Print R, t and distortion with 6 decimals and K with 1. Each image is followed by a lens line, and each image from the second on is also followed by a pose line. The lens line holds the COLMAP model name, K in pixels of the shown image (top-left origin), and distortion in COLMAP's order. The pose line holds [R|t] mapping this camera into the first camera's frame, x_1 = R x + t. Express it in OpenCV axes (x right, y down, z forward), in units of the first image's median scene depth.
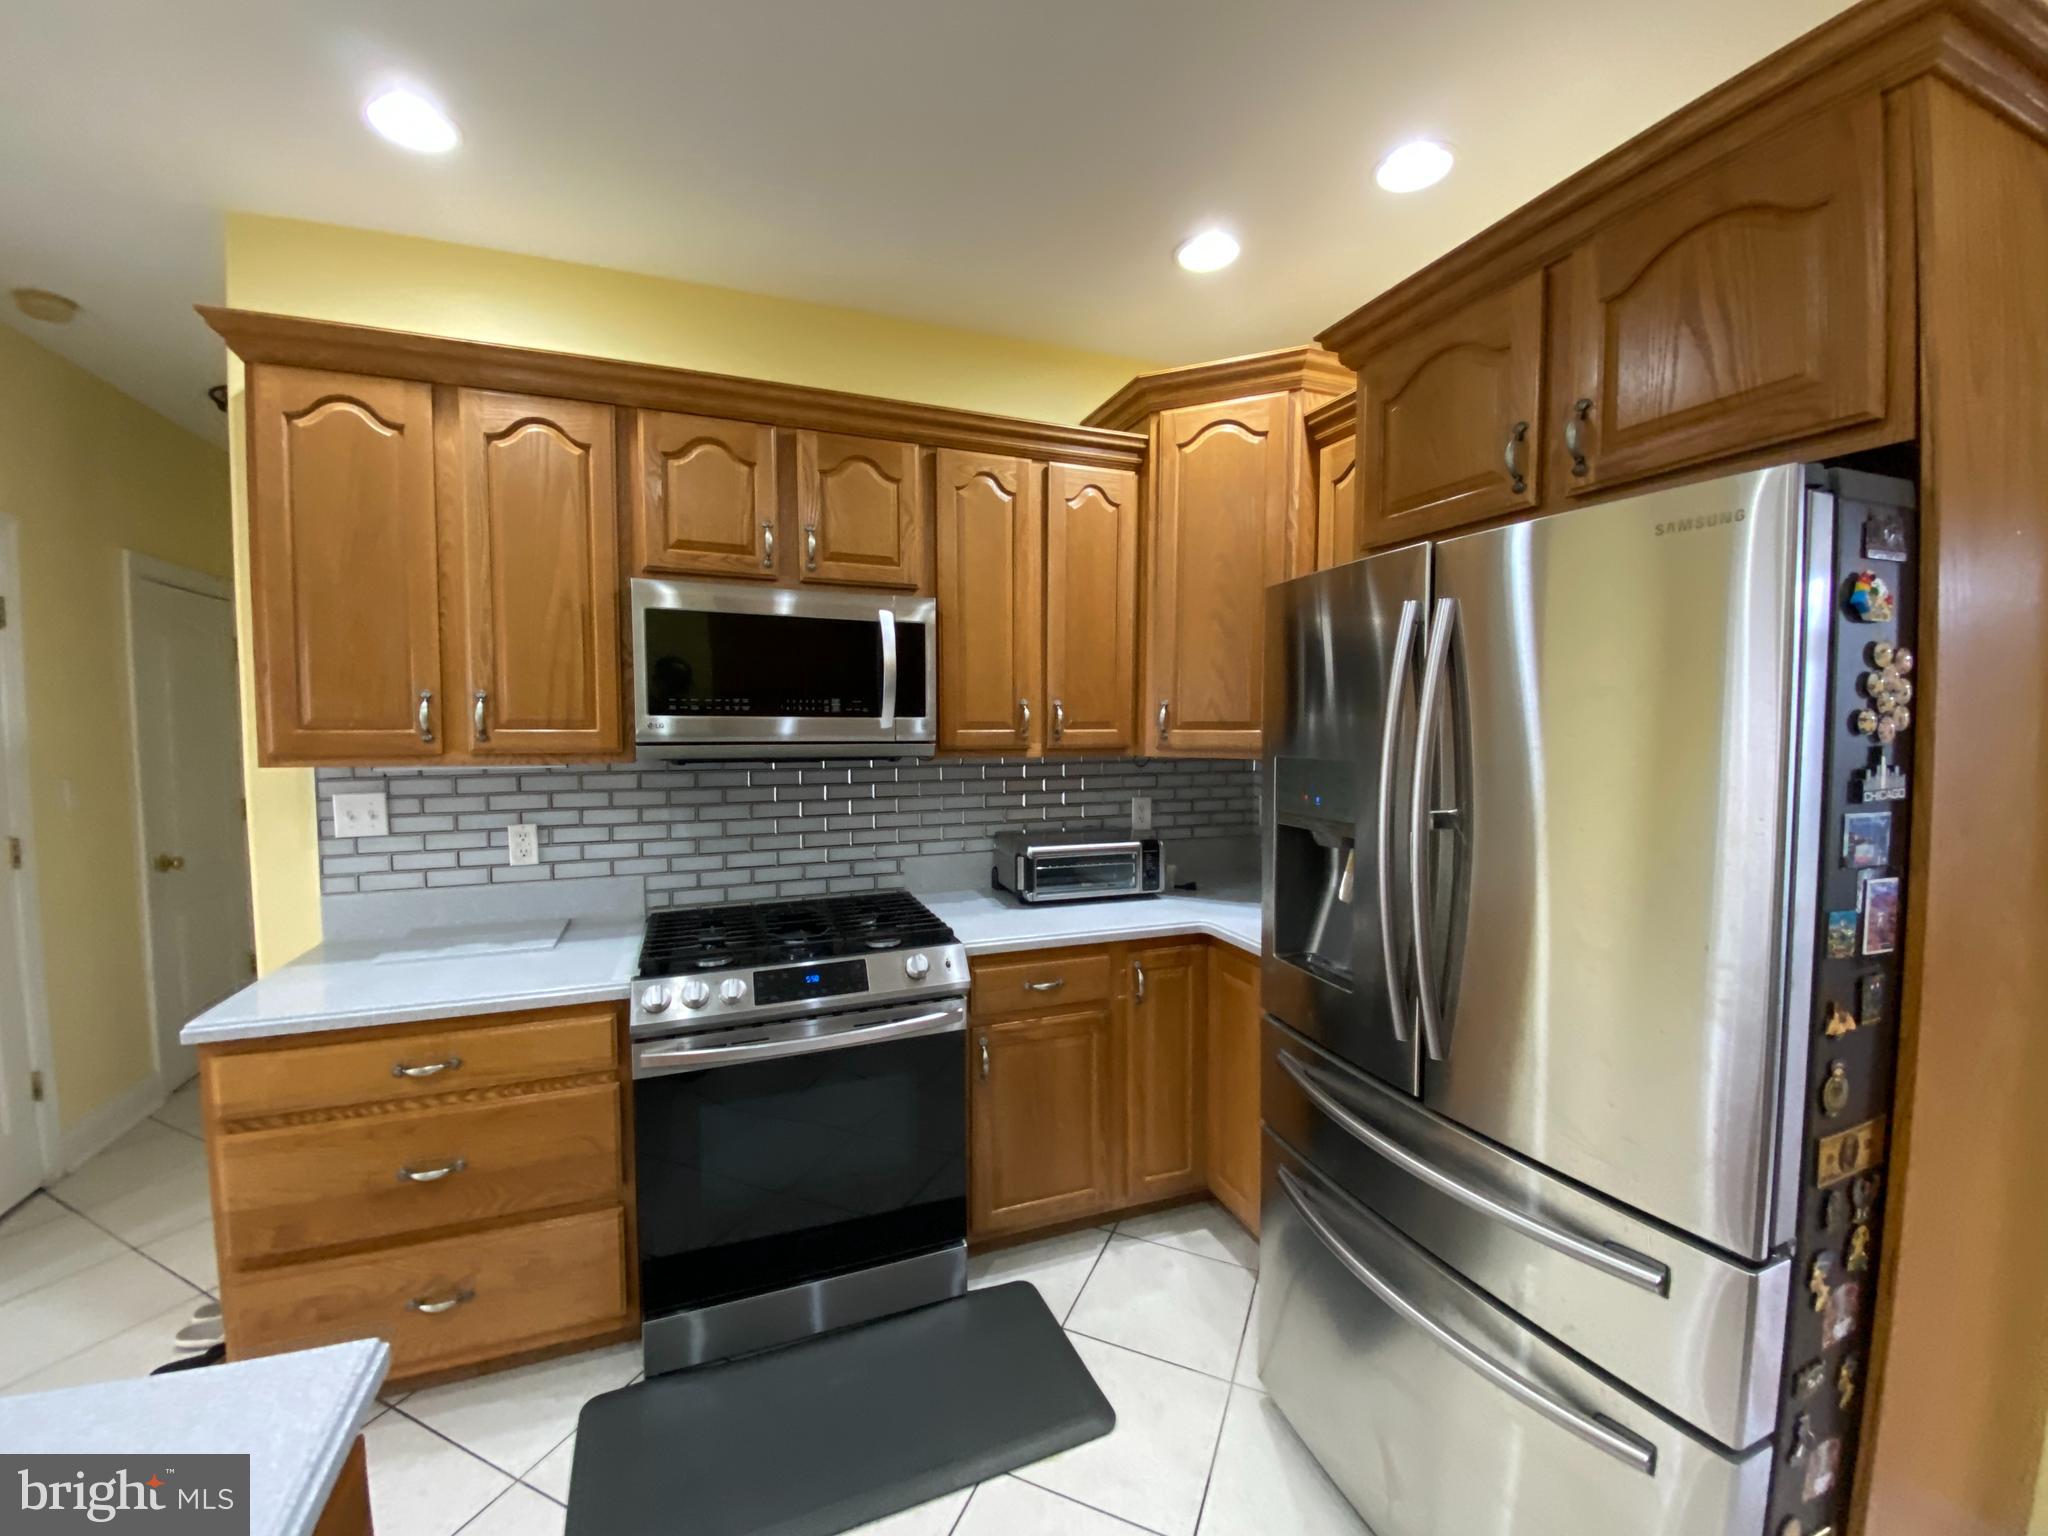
lens RADIAL K [[840.1, 0, 1026.6], [0, 840.1, 765.7], [0, 0, 1]] dist [0.025143, -0.018755]
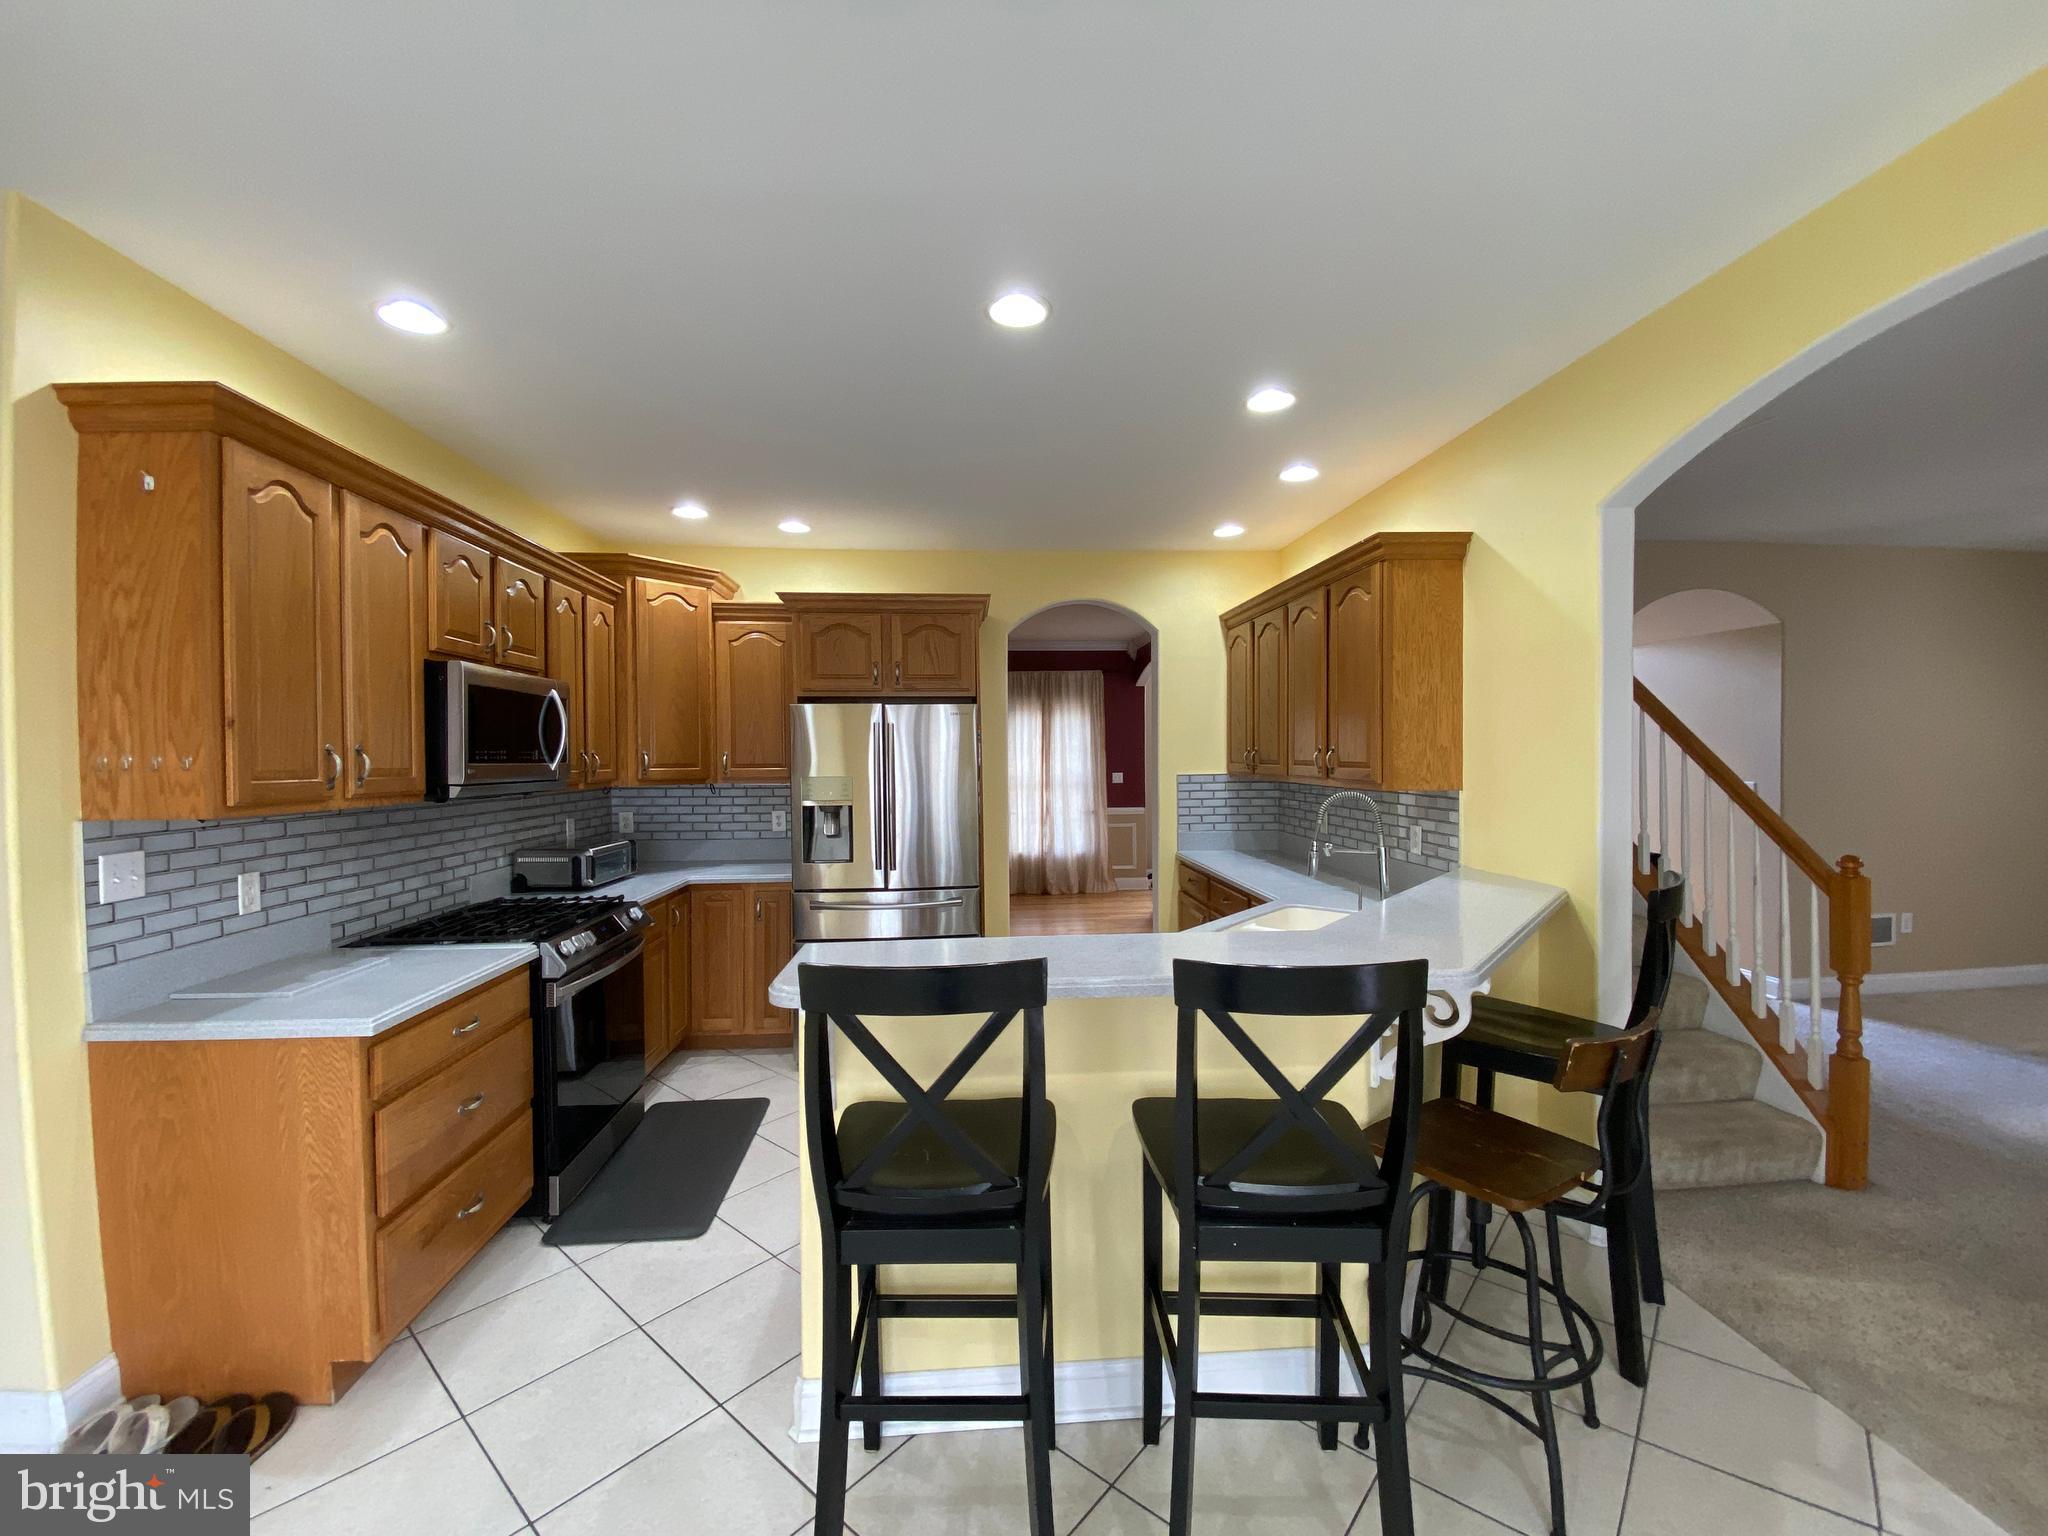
lens RADIAL K [[840.1, 0, 1026.6], [0, 840.1, 765.7], [0, 0, 1]] dist [0.025143, -0.018755]
pose [[0.282061, -0.011995, 0.959321, -1.310525], [0.058217, 0.998293, -0.004635, -0.000169], [-0.957628, 0.057156, 0.282278, -0.188626]]
